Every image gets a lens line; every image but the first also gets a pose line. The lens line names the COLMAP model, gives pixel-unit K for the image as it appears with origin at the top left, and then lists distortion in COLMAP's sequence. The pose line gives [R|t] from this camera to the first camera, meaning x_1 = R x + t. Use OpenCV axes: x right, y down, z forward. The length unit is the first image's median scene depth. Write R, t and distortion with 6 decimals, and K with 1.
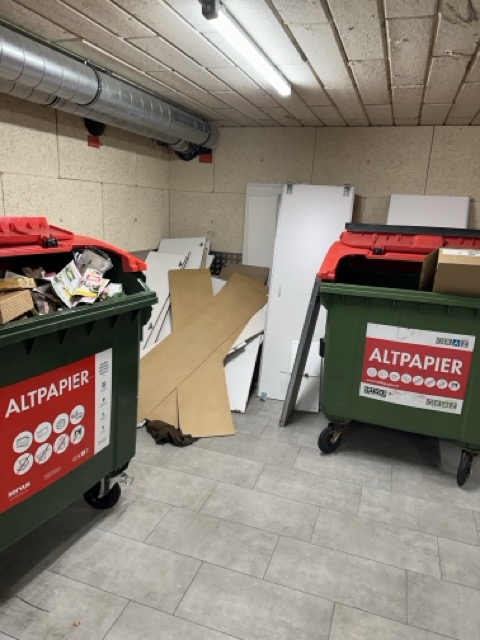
lens RADIAL K [[445.1, 0, 241.4], [0, 445.1, 324.7], [0, 0, 1]] dist [-0.000654, -0.008340]
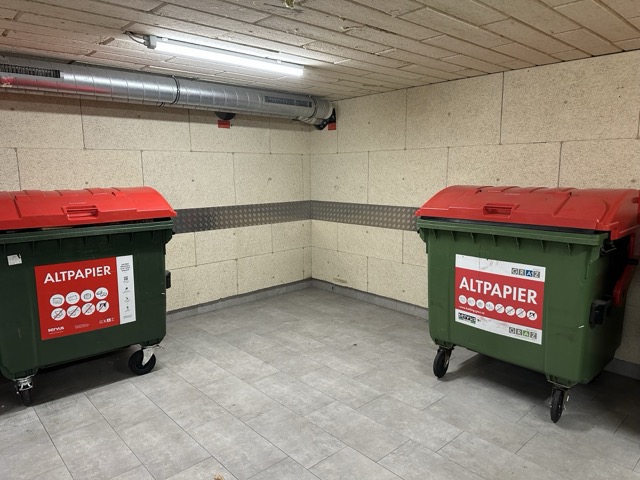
lens RADIAL K [[445.1, 0, 323.6], [0, 445.1, 236.4], [0, 0, 1]] dist [-0.000654, -0.008340]
pose [[0.879463, 0.012684, -0.475798, 0.969366], [-0.071667, 0.991777, -0.106029, 0.098844], [0.470540, 0.127347, 0.873141, -0.039003]]
